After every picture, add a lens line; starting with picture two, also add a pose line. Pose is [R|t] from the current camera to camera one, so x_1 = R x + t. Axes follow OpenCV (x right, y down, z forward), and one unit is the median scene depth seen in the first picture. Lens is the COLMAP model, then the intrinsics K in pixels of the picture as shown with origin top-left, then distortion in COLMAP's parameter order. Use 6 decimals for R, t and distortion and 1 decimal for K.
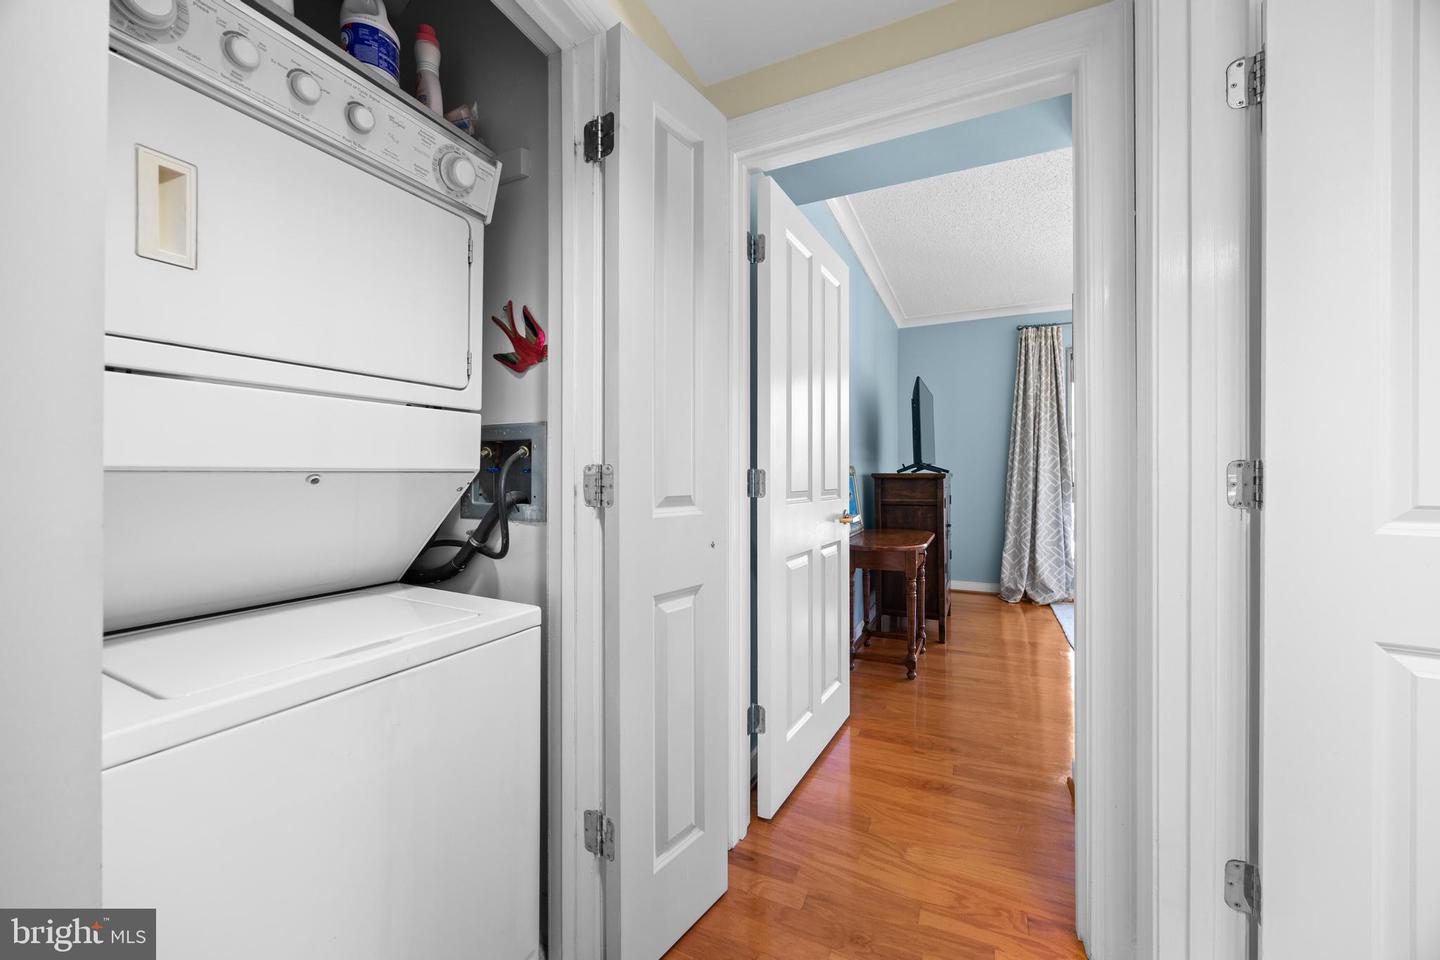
lens RADIAL K [[547.5, 0, 720.3], [0, 547.5, 481.4], [0, 0, 1]] dist [-0.001830, 0.000172]
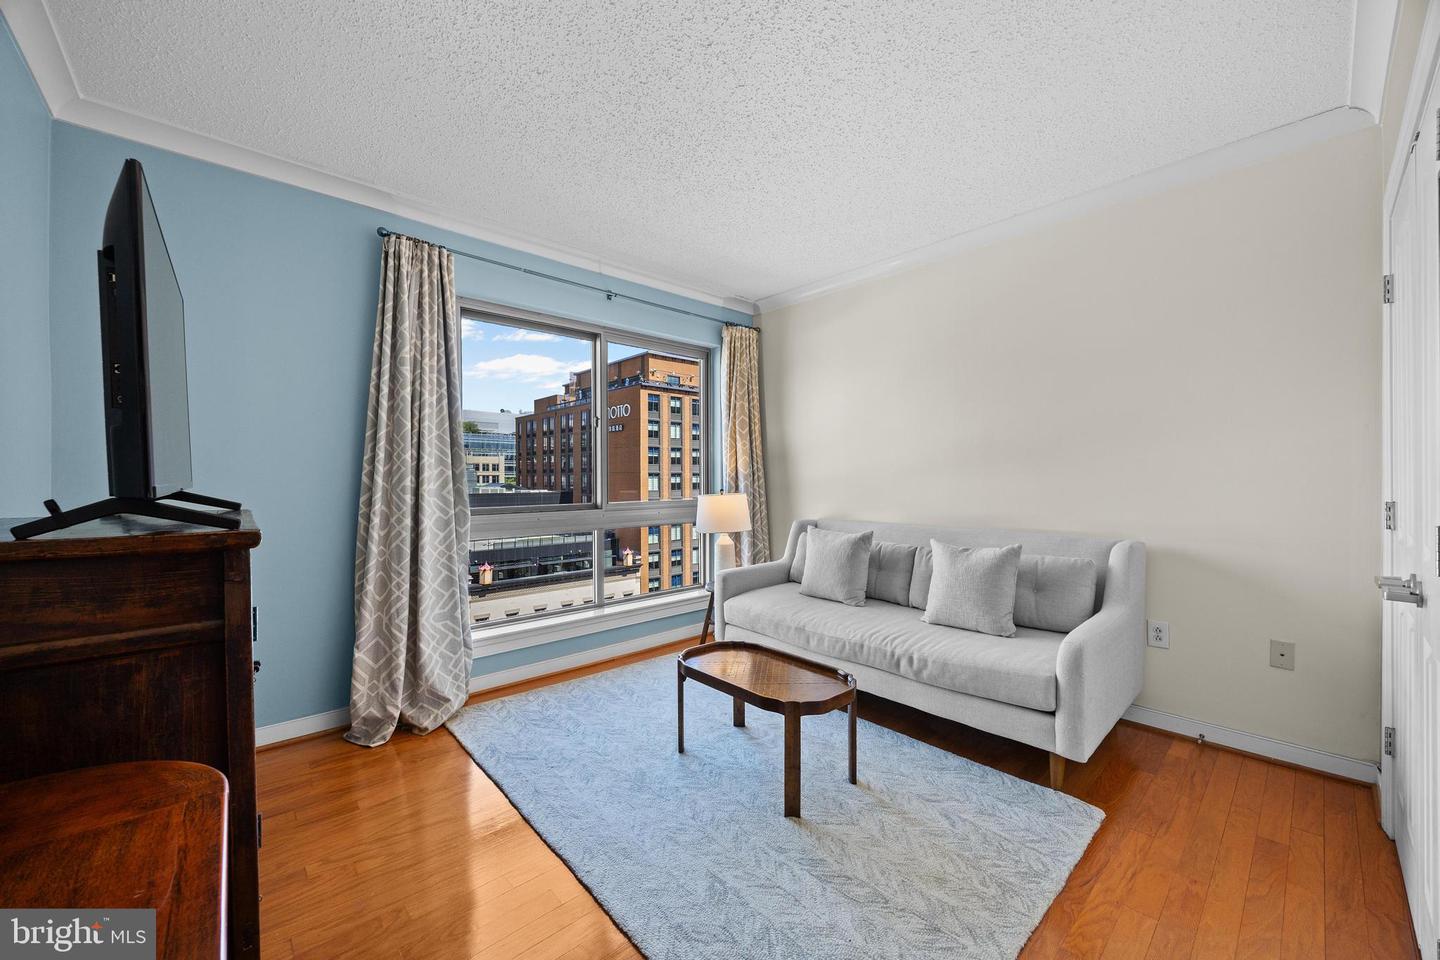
lens RADIAL K [[547.5, 0, 721.9], [0, 547.5, 478.7], [0, 0, 1]] dist [-0.001830, 0.000172]
pose [[0.381163, -0.001203, 0.924507, 0.173895], [0.005390, 0.999985, -0.000921, -0.032050], [-0.924492, 0.005334, 0.381164, 0.490617]]
